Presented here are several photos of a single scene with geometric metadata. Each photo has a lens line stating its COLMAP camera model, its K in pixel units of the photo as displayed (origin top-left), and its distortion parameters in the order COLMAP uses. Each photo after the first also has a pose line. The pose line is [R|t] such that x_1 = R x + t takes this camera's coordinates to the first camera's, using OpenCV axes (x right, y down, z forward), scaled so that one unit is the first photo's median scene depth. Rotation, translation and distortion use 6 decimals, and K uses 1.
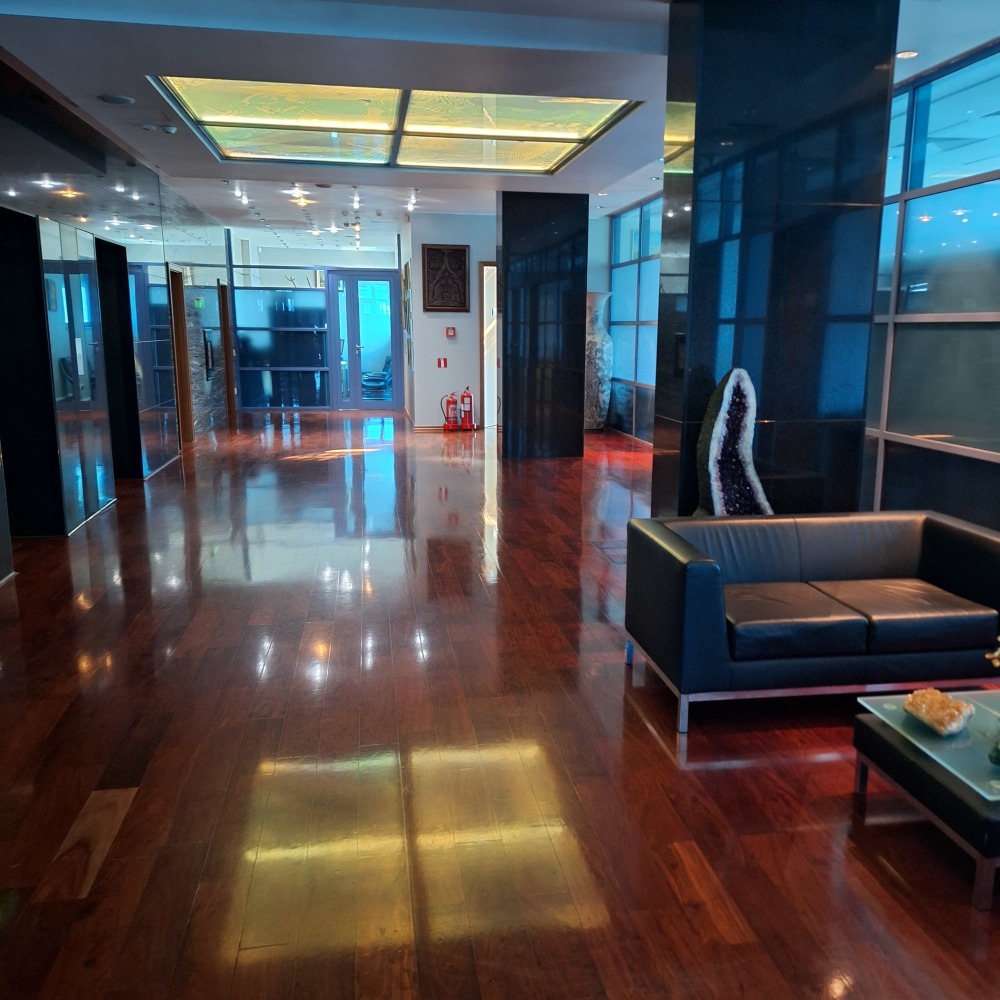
lens RADIAL K [[939.0, 0, 504.5], [0, 939.0, 500.9], [0, 0, 1]] dist [0.107890, 0.000000]
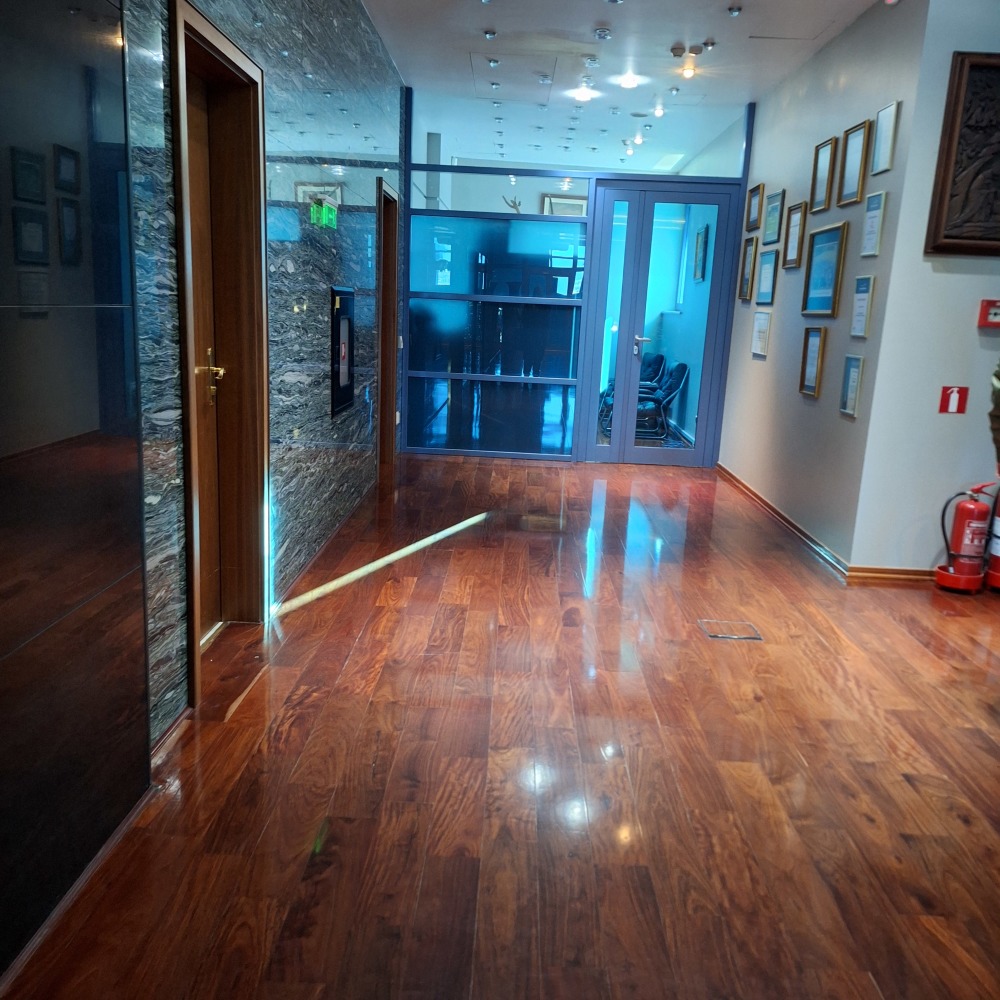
lens RADIAL K [[939.0, 0, 499.1], [0, 939.0, 498.8], [0, 0, 1]] dist [0.107890, 0.000000]
pose [[0.984358, 0.076229, -0.158832, -0.147751], [-0.073297, 0.997015, 0.024249, -0.088799], [0.160207, -0.012228, 0.987008, 0.514509]]
